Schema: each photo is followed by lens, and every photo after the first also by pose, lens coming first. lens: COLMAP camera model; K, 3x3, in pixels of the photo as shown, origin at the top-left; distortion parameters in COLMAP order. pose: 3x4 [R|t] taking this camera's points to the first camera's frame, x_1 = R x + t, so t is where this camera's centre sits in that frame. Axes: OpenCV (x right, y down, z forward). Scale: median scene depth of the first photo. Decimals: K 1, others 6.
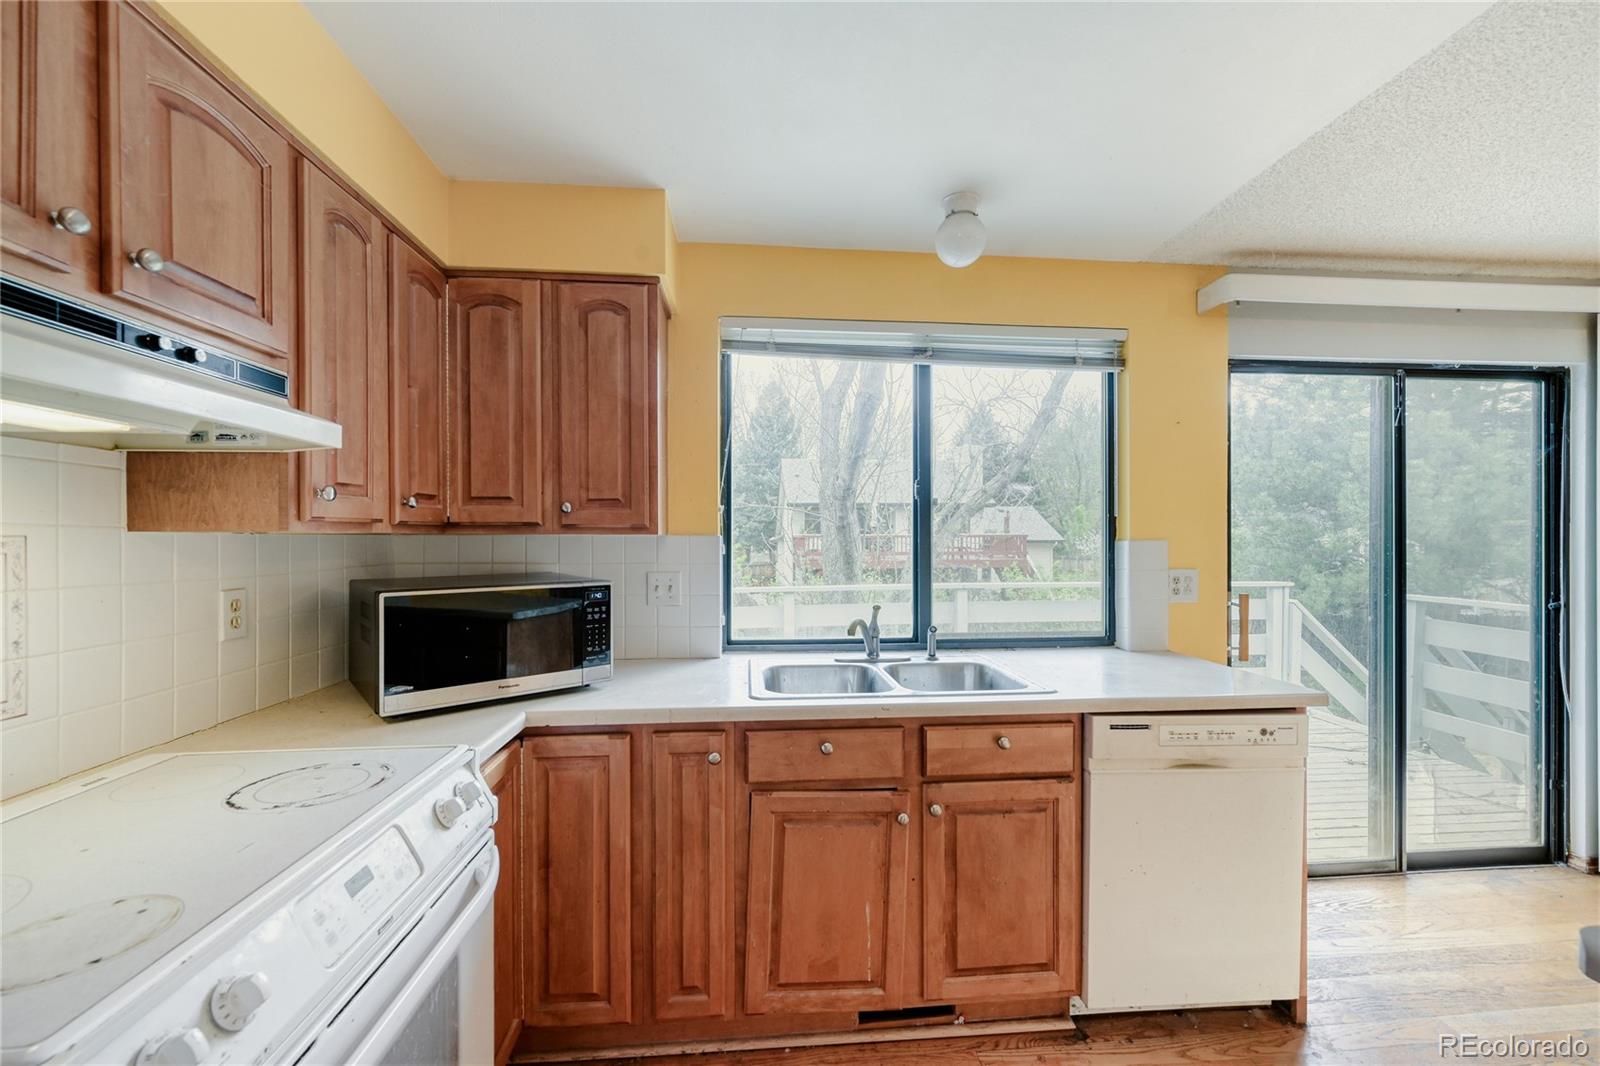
lens RADIAL K [[632.3, 0, 802.7], [0, 632.3, 534.8], [0, 0, 1]] dist [-0.000505, -0.000080]
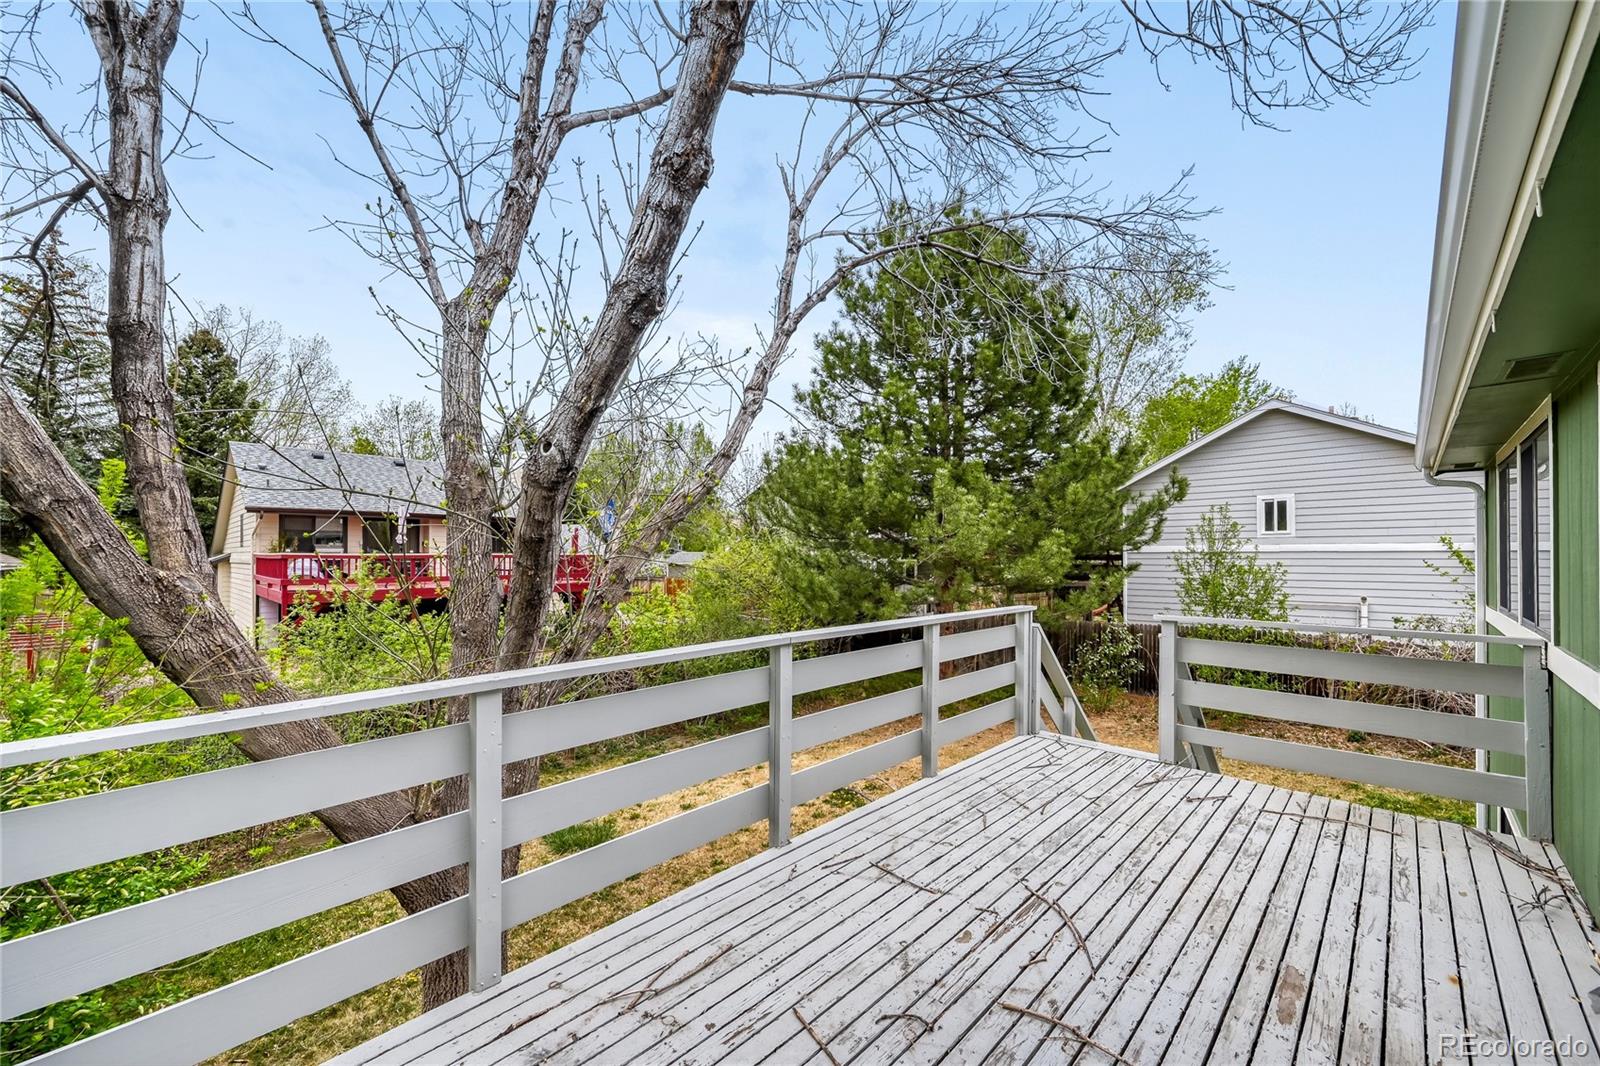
lens RADIAL K [[632.3, 0, 801.8], [0, 632.3, 546.4], [0, 0, 1]] dist [-0.000505, -0.000080]
pose [[0.744607, 0.011960, 0.667396, -0.034392], [-0.002906, 0.999888, -0.014677, -0.000186], [-0.667497, 0.008989, 0.744558, 0.124451]]
